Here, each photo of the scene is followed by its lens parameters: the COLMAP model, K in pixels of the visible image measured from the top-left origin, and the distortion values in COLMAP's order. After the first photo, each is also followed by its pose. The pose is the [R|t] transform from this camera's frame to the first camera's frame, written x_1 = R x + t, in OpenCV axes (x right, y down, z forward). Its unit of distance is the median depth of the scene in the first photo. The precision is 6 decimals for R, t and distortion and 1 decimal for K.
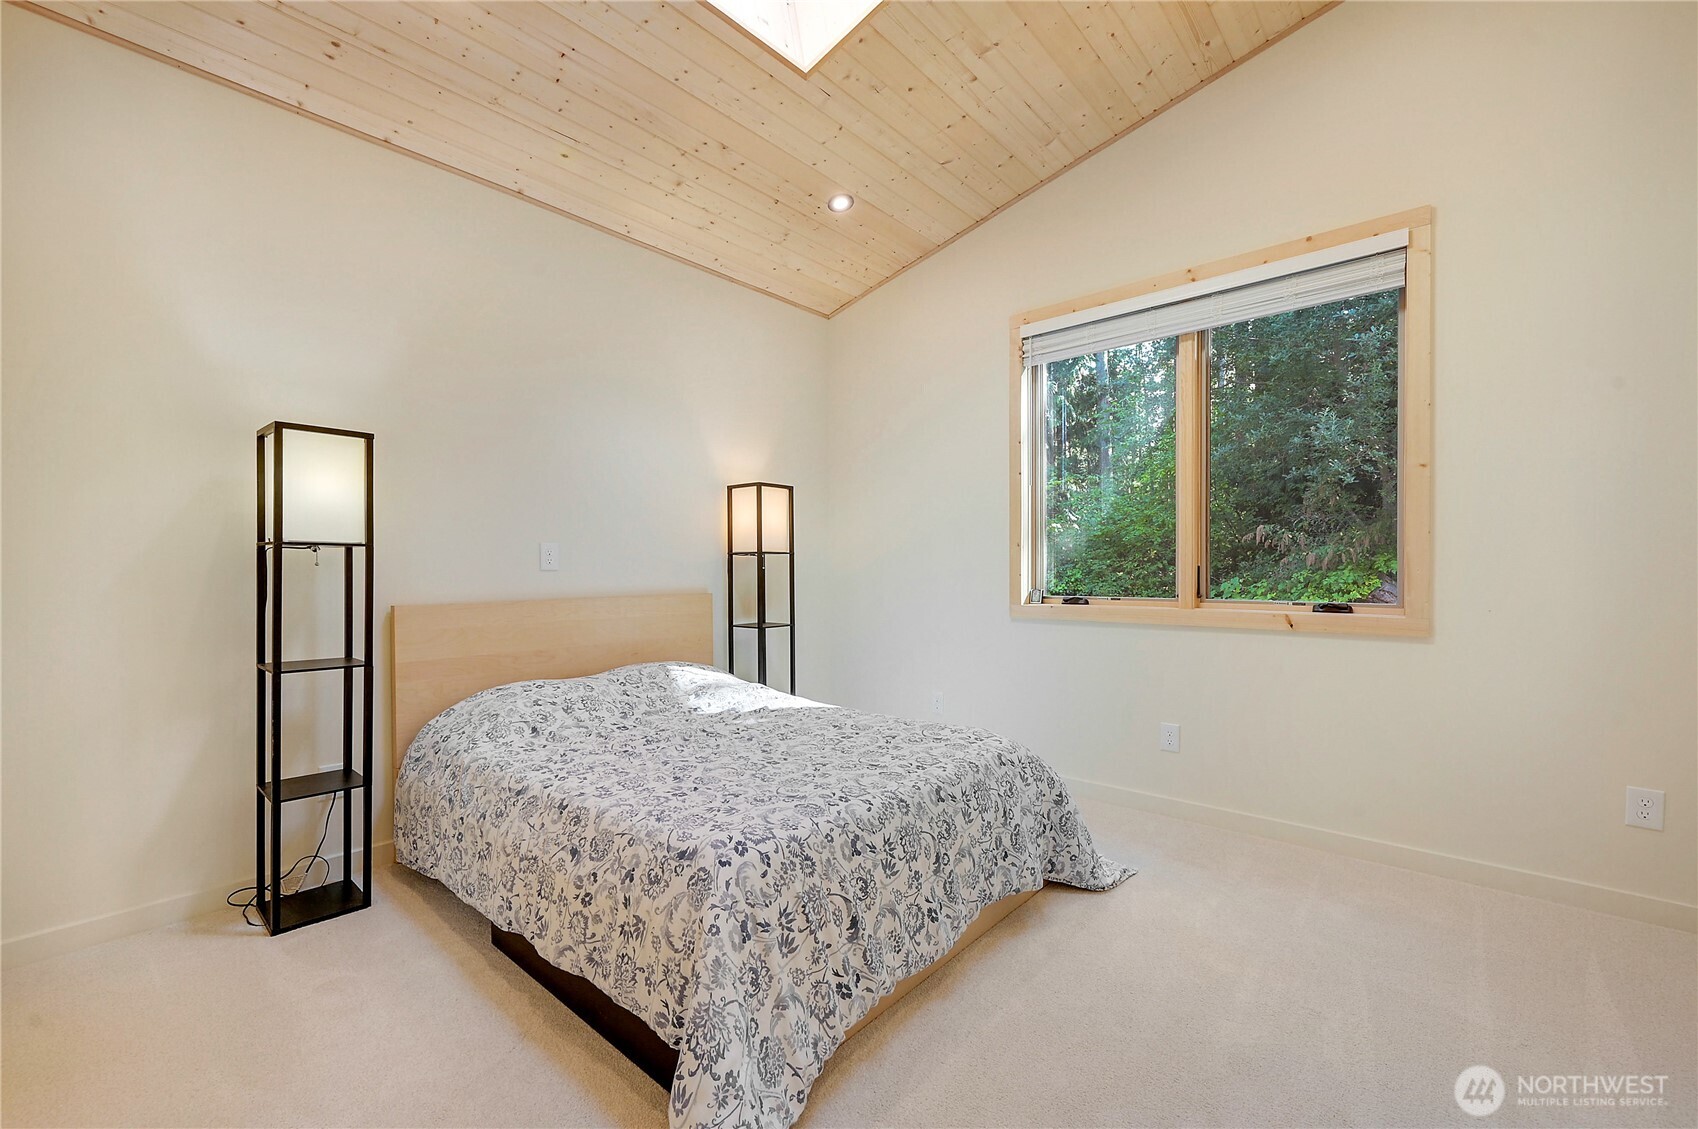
lens RADIAL K [[689.3, 0, 856.2], [0, 689.3, 564.2], [0, 0, 1]] dist [-0.000349, -0.000152]
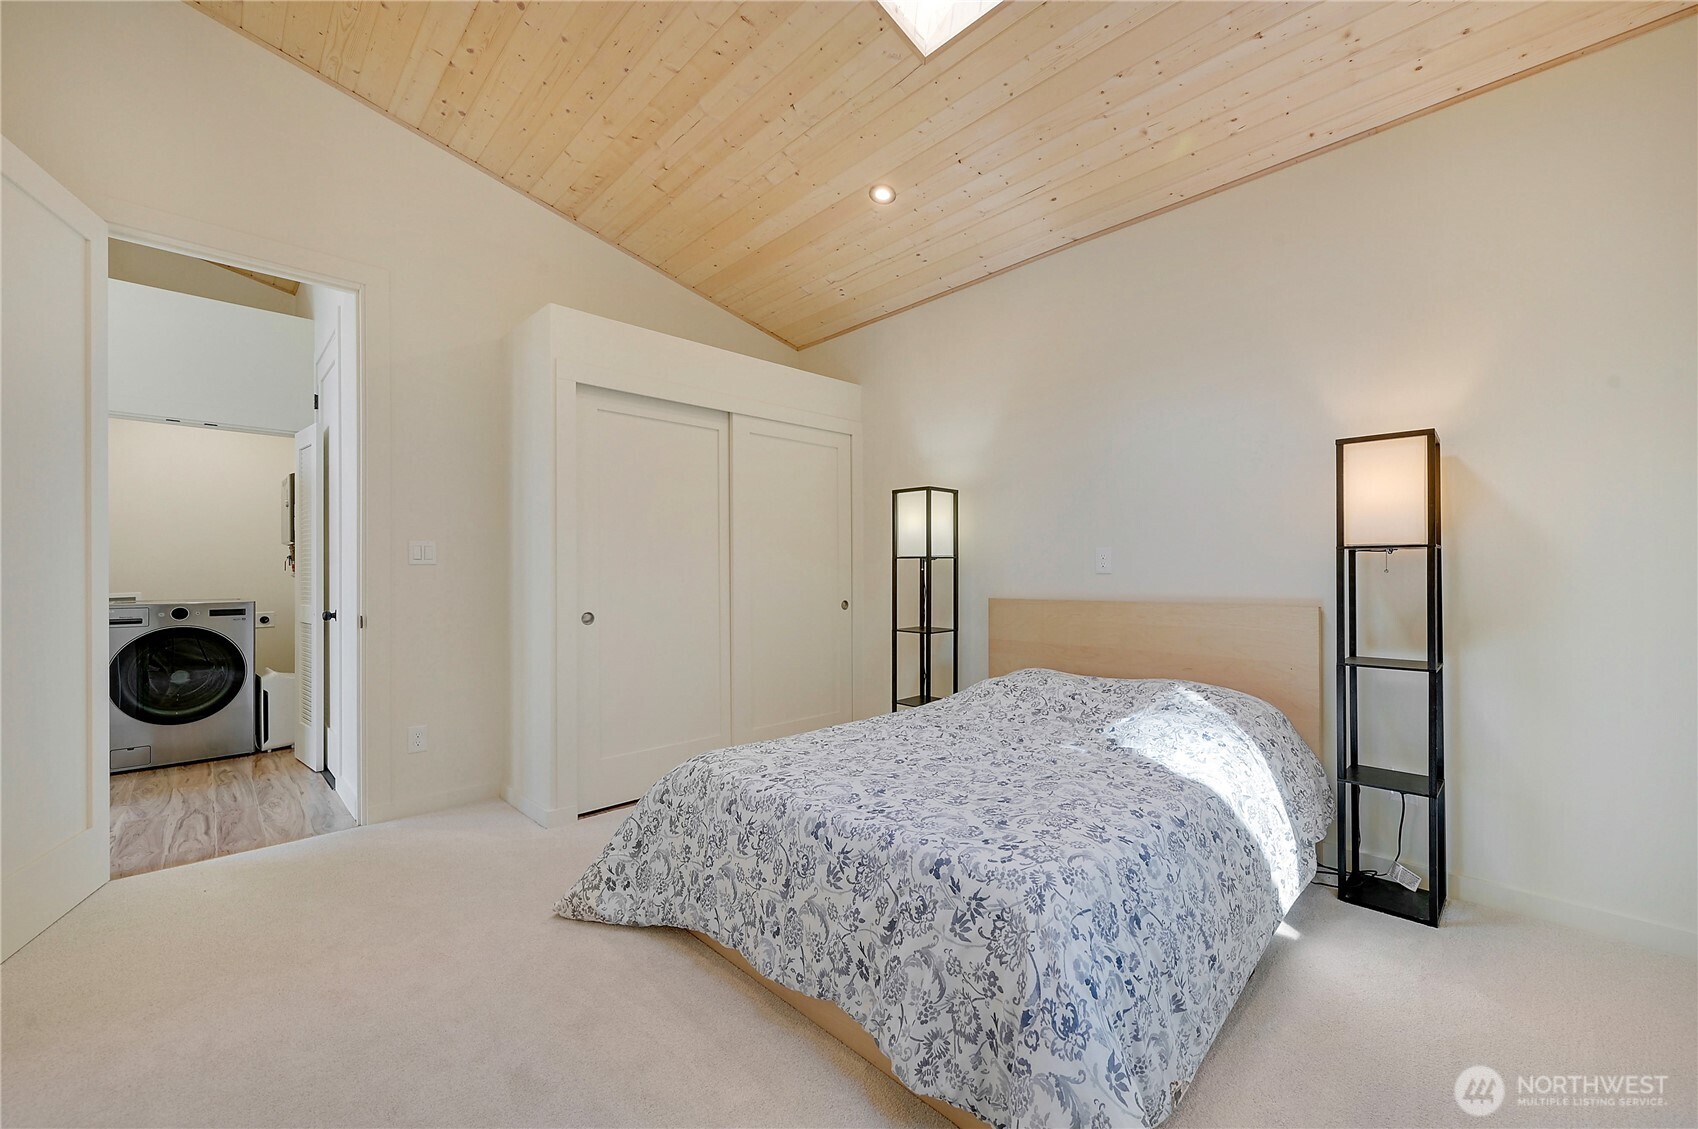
lens RADIAL K [[649.6, 0, 856.4], [0, 649.6, 573.4], [0, 0, 1]] dist [-0.002889, -0.000081]
pose [[-0.061942, 0.002233, -0.998077, 0.817960], [0.010939, 0.999939, 0.001559, 0.002942], [0.998020, -0.010822, -0.061963, 0.949812]]
